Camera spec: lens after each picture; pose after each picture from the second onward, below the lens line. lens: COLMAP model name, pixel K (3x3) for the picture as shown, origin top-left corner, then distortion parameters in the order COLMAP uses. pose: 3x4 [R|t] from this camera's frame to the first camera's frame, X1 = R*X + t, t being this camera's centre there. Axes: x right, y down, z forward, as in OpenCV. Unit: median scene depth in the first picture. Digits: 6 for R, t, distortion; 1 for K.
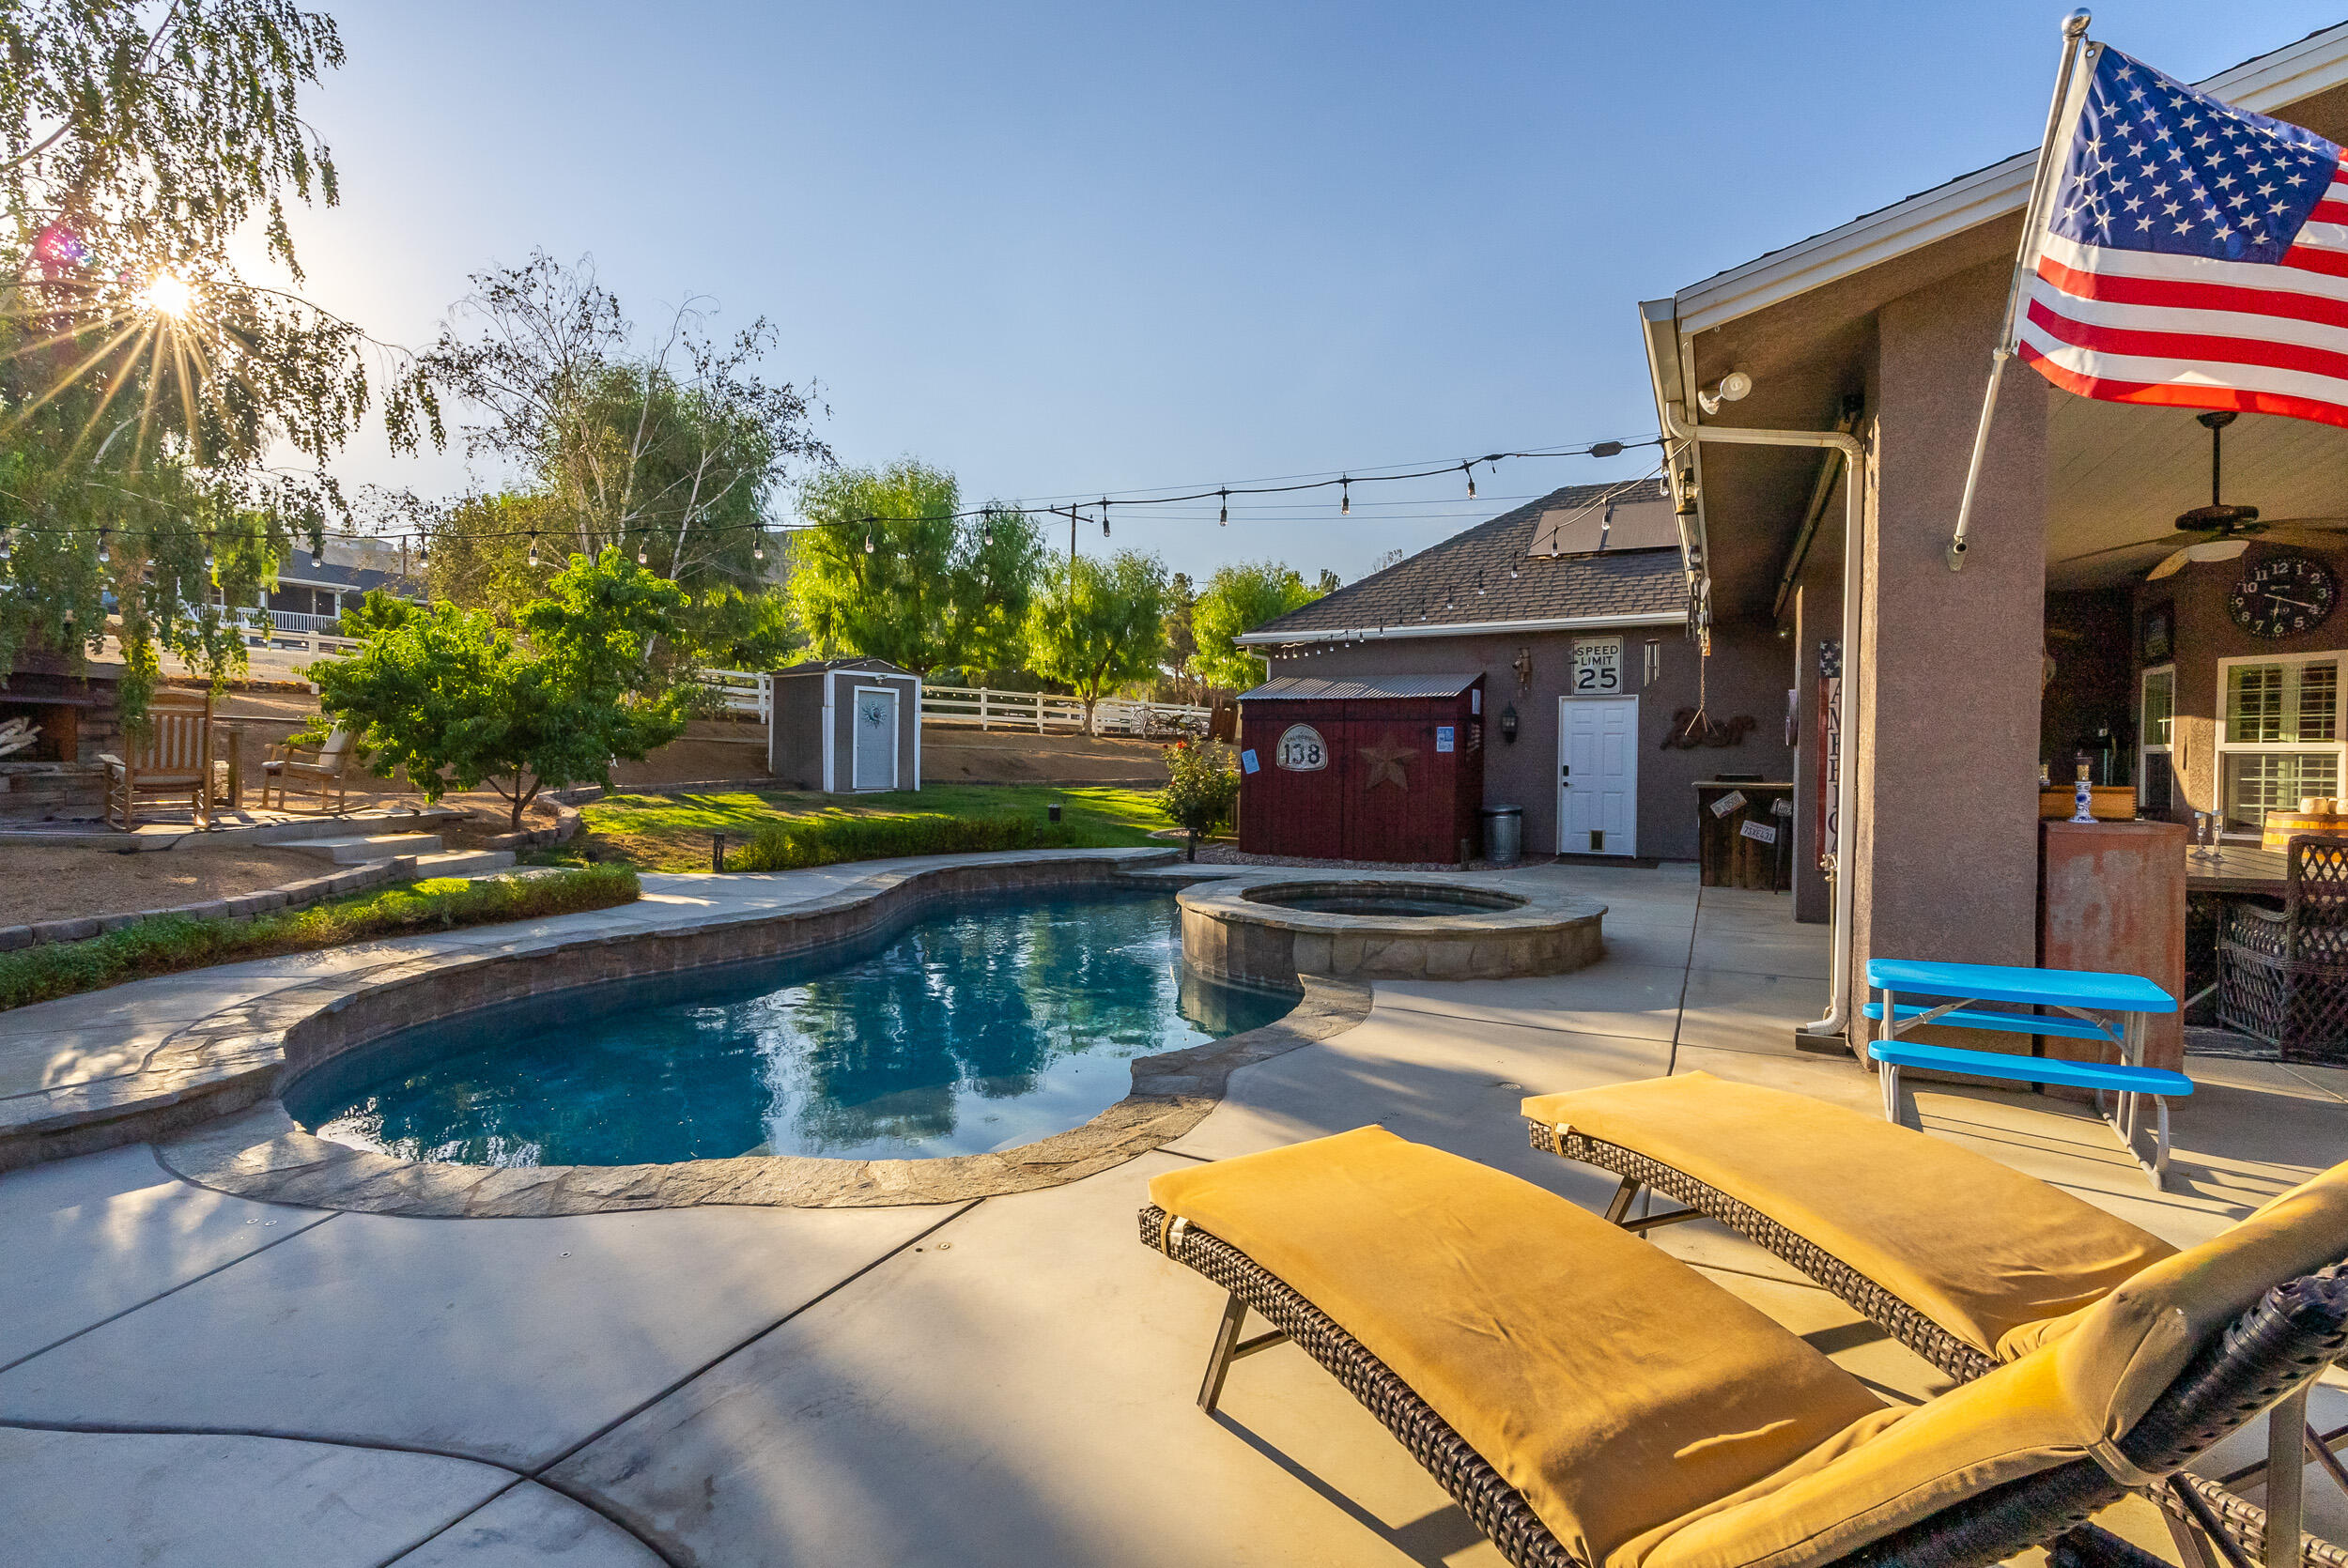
lens RADIAL K [[1061.4, 0, 1174.0], [0, 1061.4, 784.0], [0, 0, 1]] dist [0.000391, 0.000183]
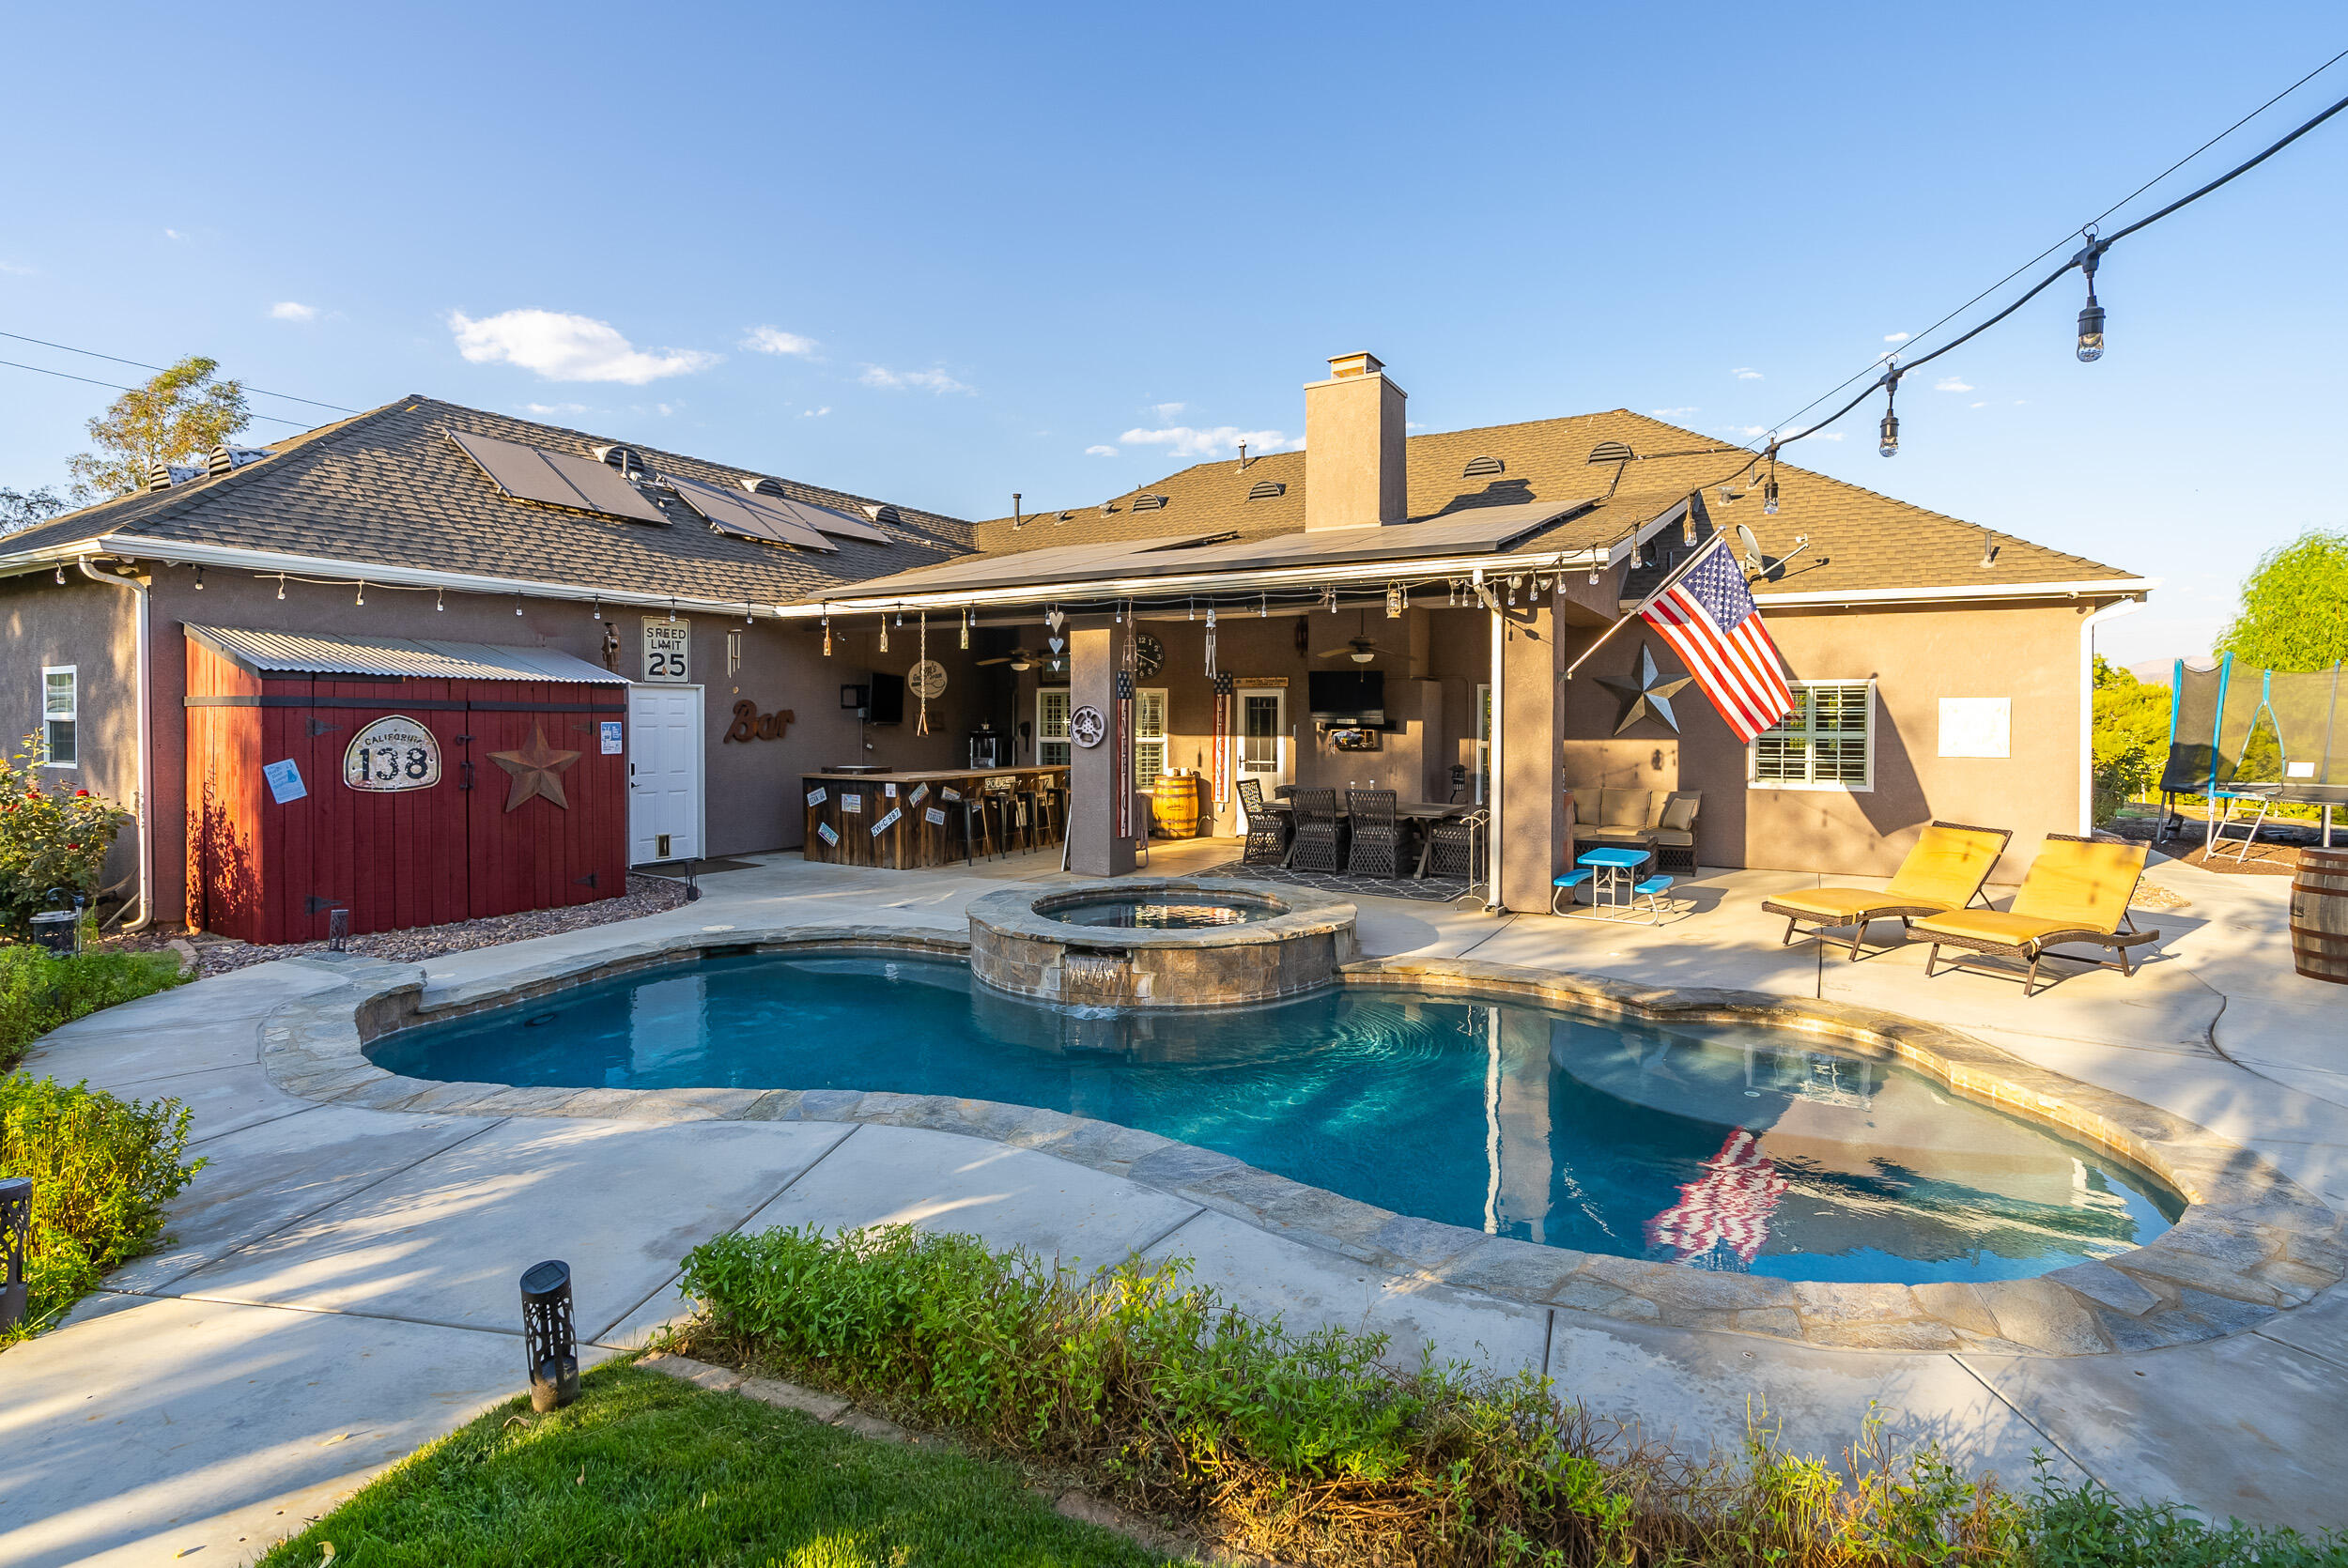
lens RADIAL K [[1079.9, 0, 1183.7], [0, 1079.9, 714.6], [0, 0, 1]] dist [-0.000917, 0.000152]
pose [[0.061065, -0.000494, 0.998134, -0.439456], [0.023090, 0.999733, -0.000917, -0.042244], [-0.997867, 0.023103, 0.061061, 0.464681]]
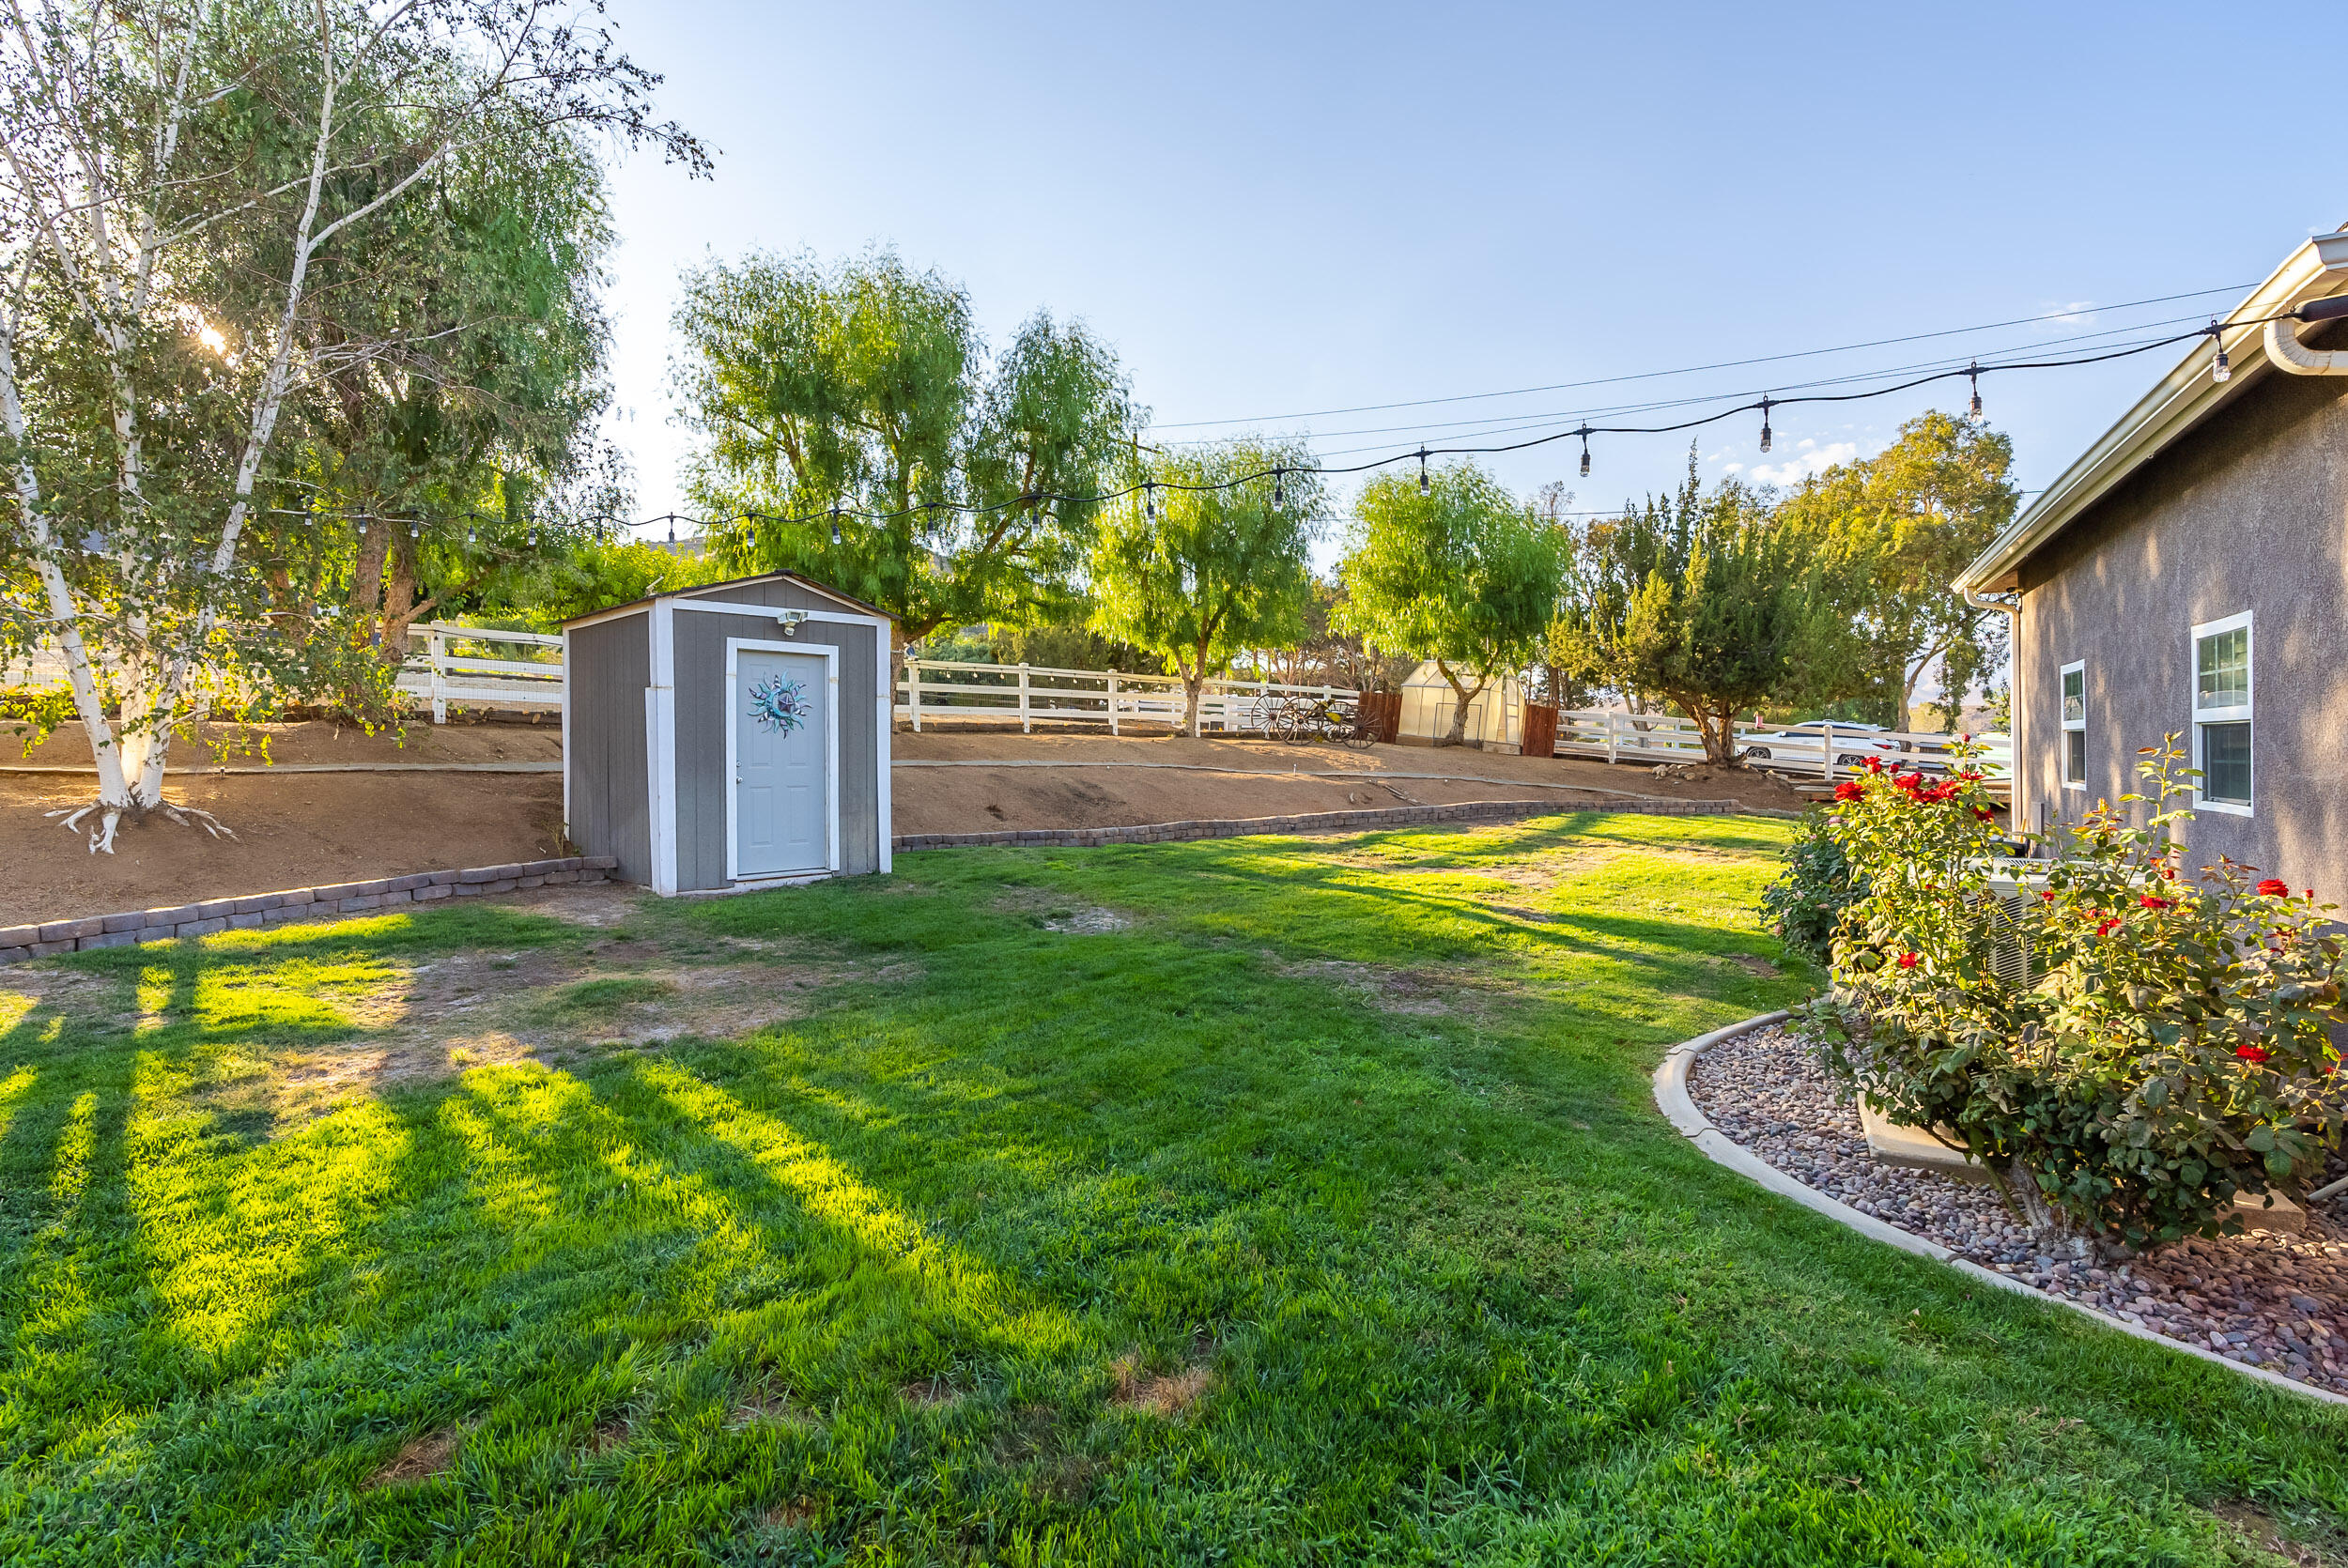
lens RADIAL K [[1139.7, 0, 1174.0], [0, 1139.7, 784.0], [0, 0, 1]] dist [-0.001609, -0.000266]
pose [[0.998823, -0.022691, -0.042875, -0.151694], [0.022688, 0.999742, -0.000555, -0.043445], [0.042876, -0.000419, 0.999080, 0.801967]]
